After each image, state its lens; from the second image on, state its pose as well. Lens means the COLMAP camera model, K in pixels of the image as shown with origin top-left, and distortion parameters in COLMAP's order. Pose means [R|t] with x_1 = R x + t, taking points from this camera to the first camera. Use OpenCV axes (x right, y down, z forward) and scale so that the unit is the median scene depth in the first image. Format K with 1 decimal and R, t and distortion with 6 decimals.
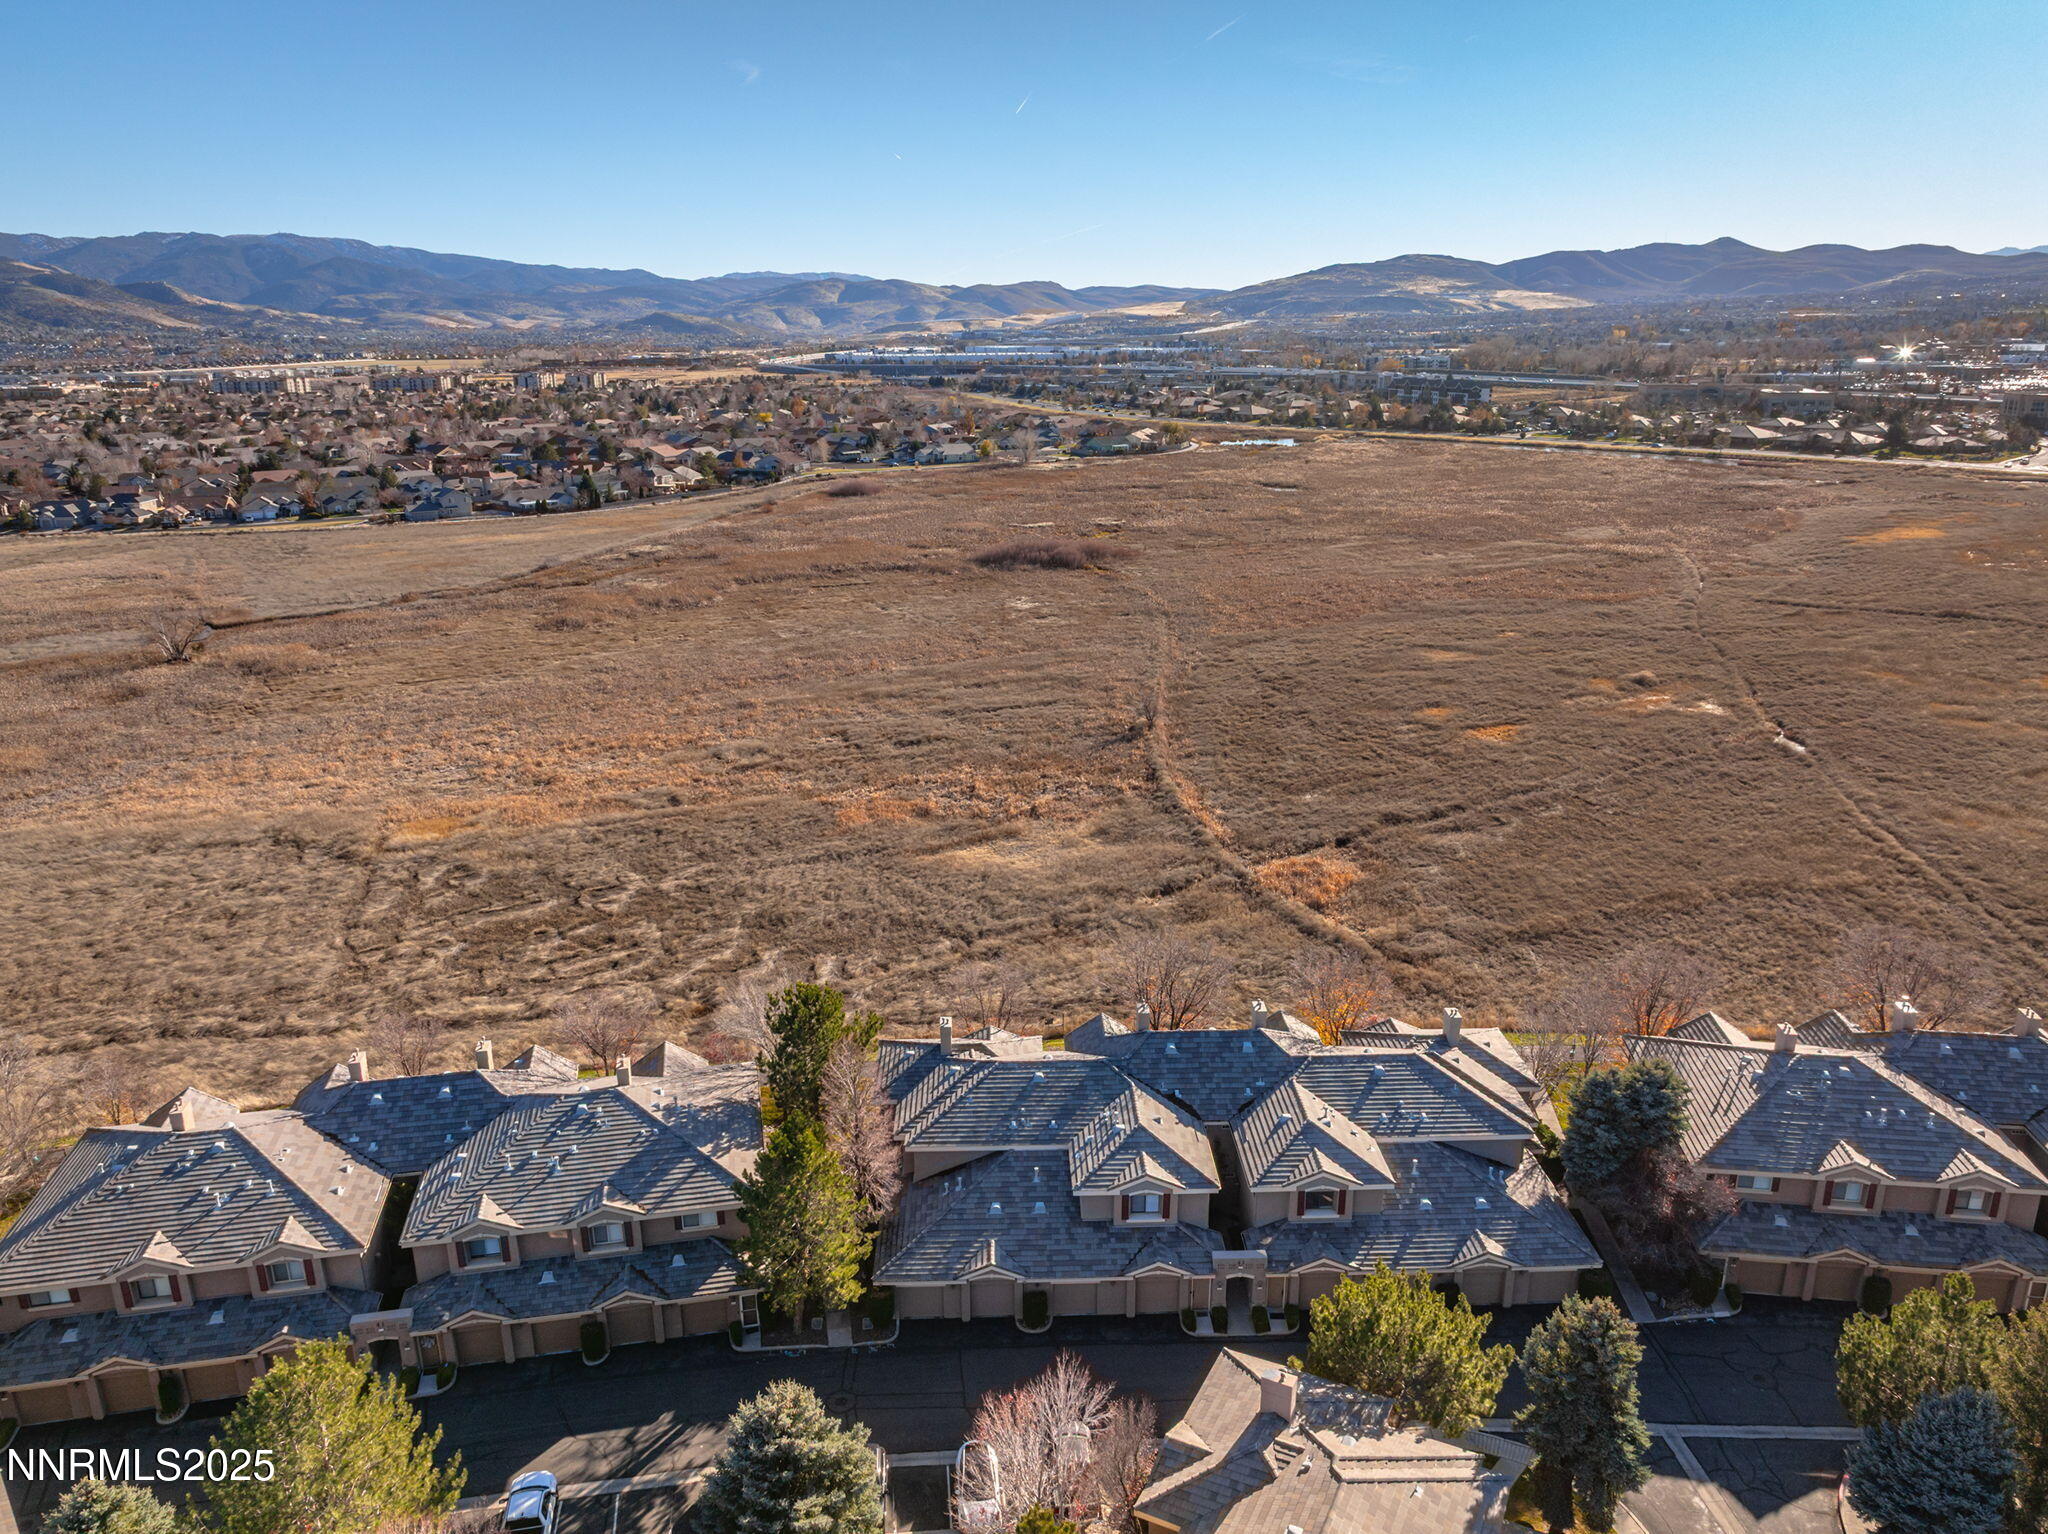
lens RADIAL K [[1439.9, 0, 1024.1], [0, 1439.9, 759.5], [0, 0, 1]] dist [-0.033727, 0.019608]
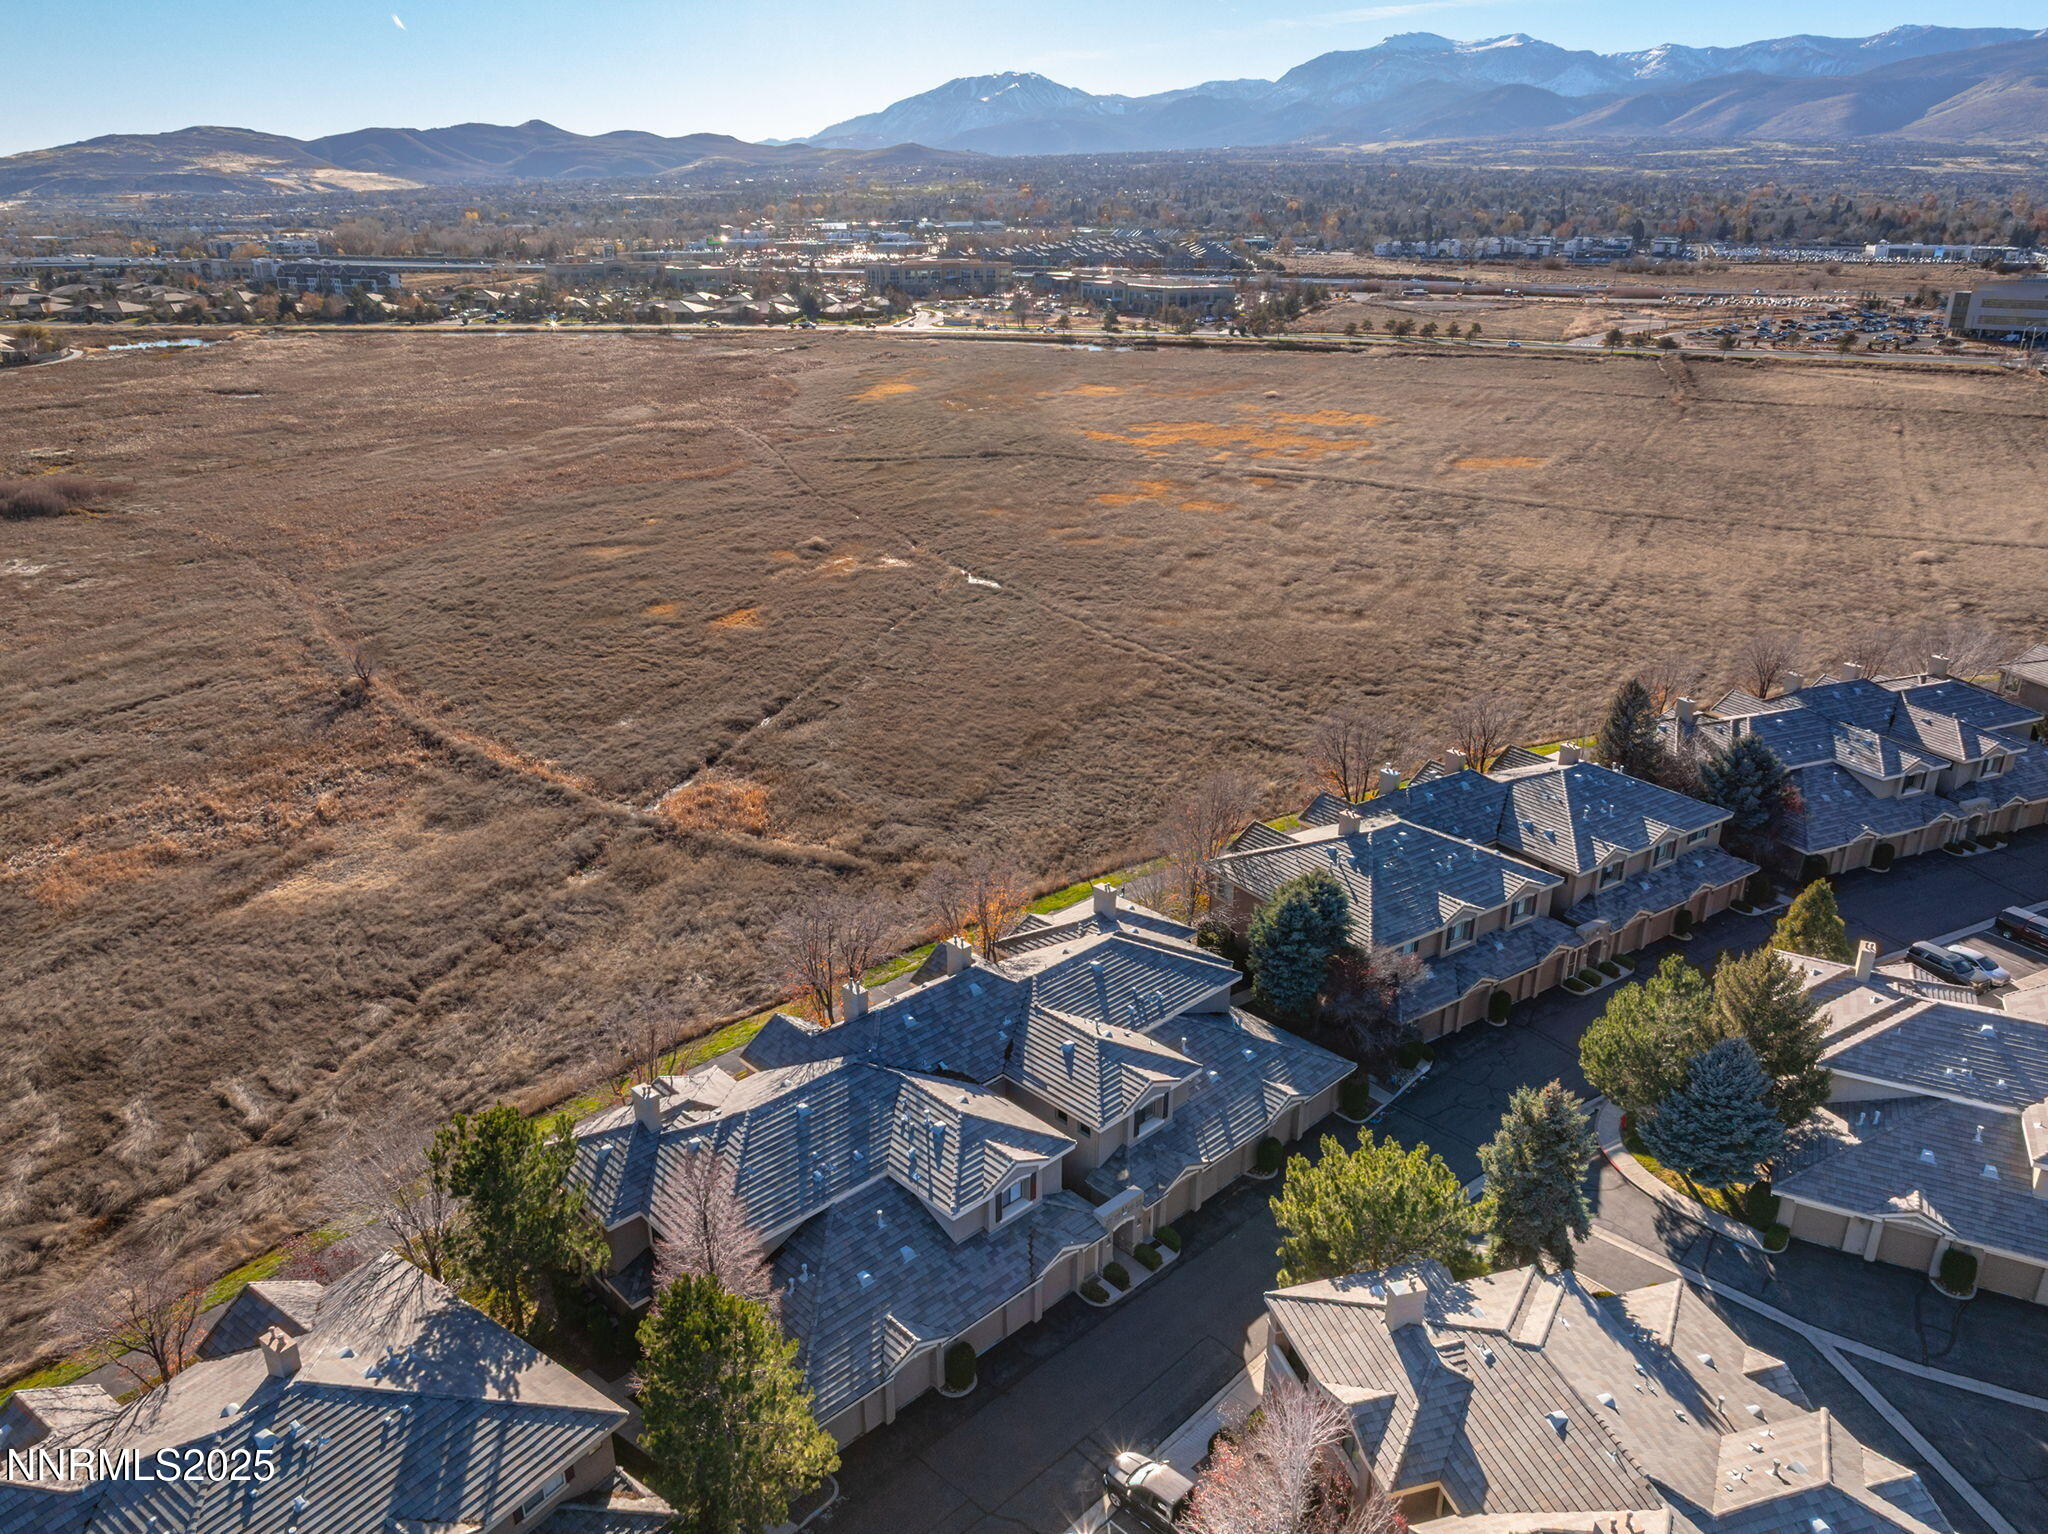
lens RADIAL K [[1439.9, 0, 1024.1], [0, 1439.9, 764.8], [0, 0, 1]] dist [-0.033727, 0.019608]
pose [[0.738294, -0.234714, 0.632322, -0.145054], [0.185507, 0.972004, 0.144205, -0.024190], [-0.648467, 0.010834, 0.761166, 0.121009]]
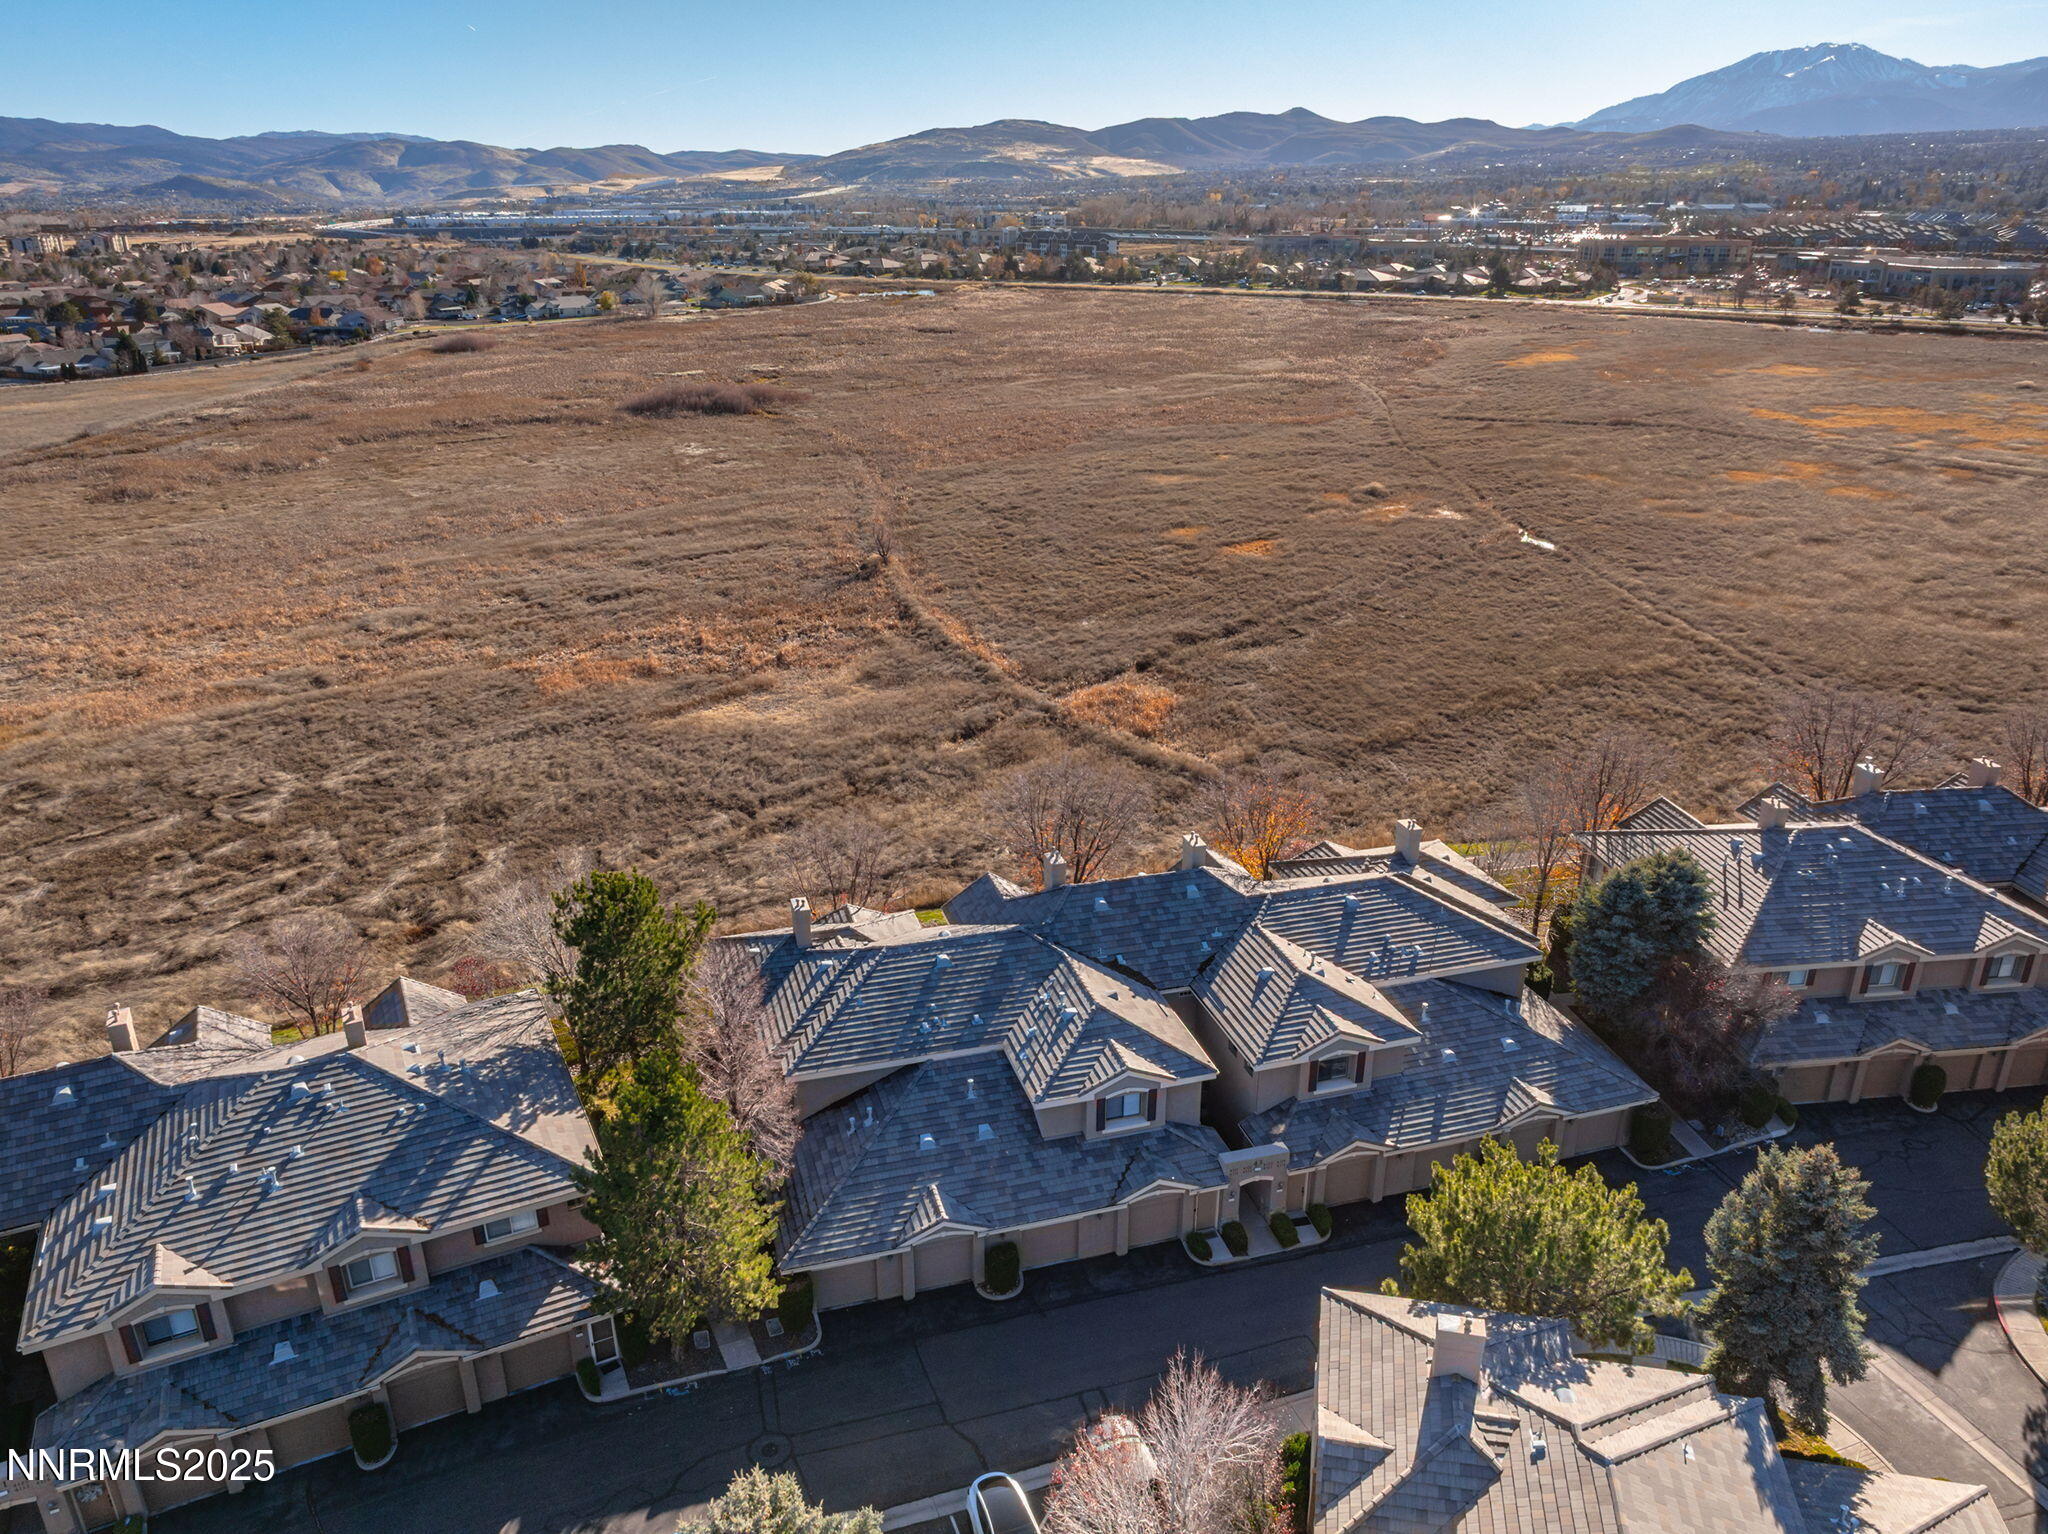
lens RADIAL K [[1439.9, 0, 1023.2], [0, 1439.9, 763.4], [0, 0, 1]] dist [-0.033727, 0.019608]
pose [[0.965895, -0.089698, 0.242900, -0.049117], [0.068902, 0.993297, 0.092813, 0.020498], [-0.249597, -0.072911, 0.965601, 0.107551]]
